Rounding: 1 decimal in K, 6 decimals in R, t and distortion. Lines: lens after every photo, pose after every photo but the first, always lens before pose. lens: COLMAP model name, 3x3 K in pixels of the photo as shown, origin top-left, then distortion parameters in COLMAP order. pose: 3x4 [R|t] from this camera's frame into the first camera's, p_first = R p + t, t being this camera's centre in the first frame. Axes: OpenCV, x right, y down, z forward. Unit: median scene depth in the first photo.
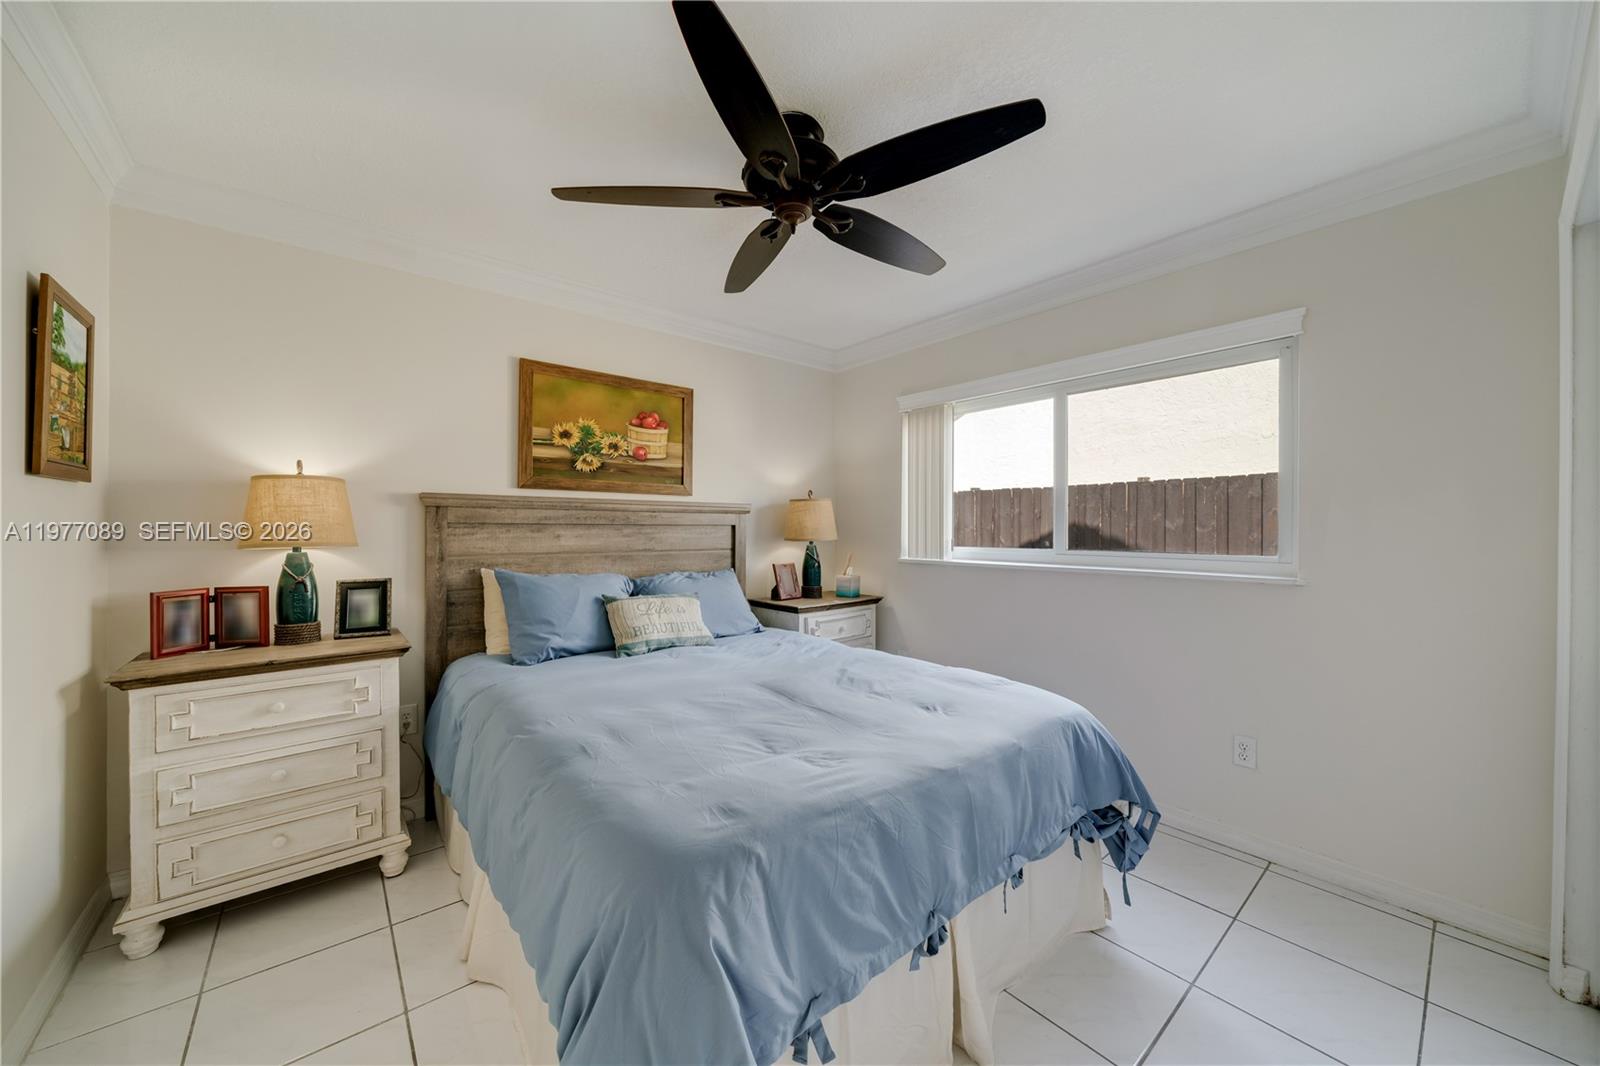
lens RADIAL K [[553.9, 0, 795.7], [0, 553.9, 525.0], [0, 0, 1]] dist [-0.005755, -0.000044]
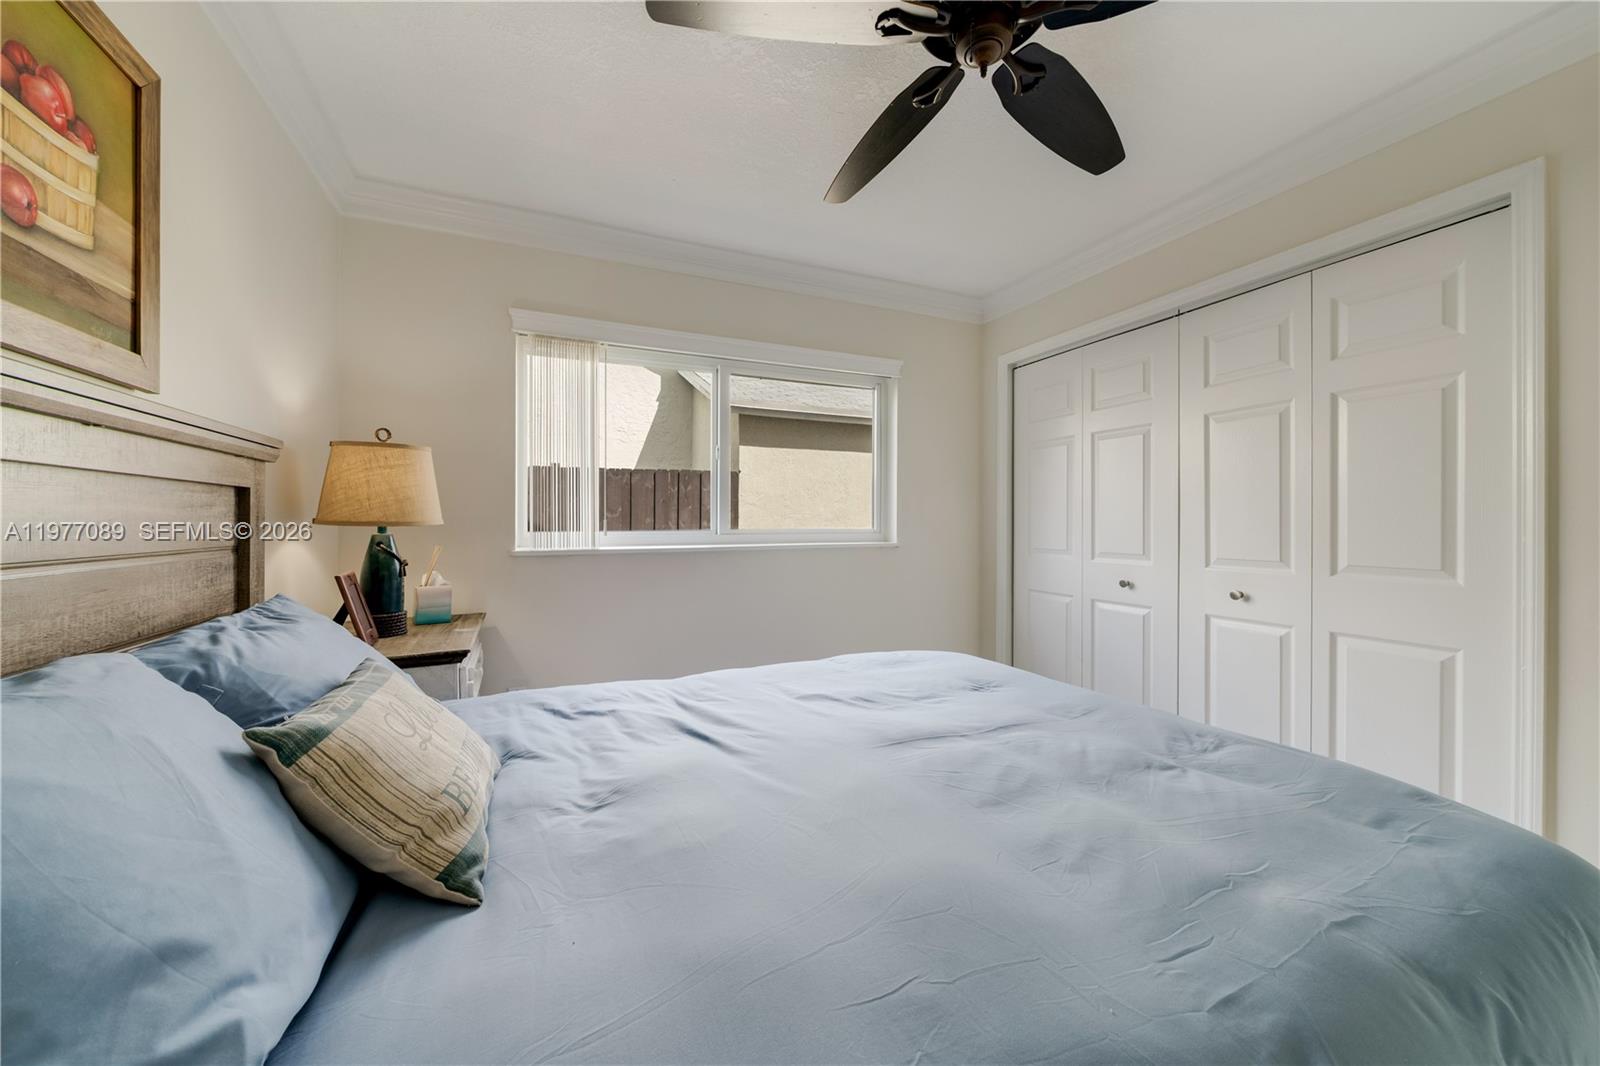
lens RADIAL K [[563.2, 0, 790.5], [0, 563.2, 515.2], [0, 0, 1]] dist [-0.007317, -0.000059]
pose [[0.291192, 0.006594, 0.956642, -0.403617], [-0.005029, 0.999973, -0.005362, 0.022451], [-0.956651, -0.003249, 0.291218, 0.538209]]
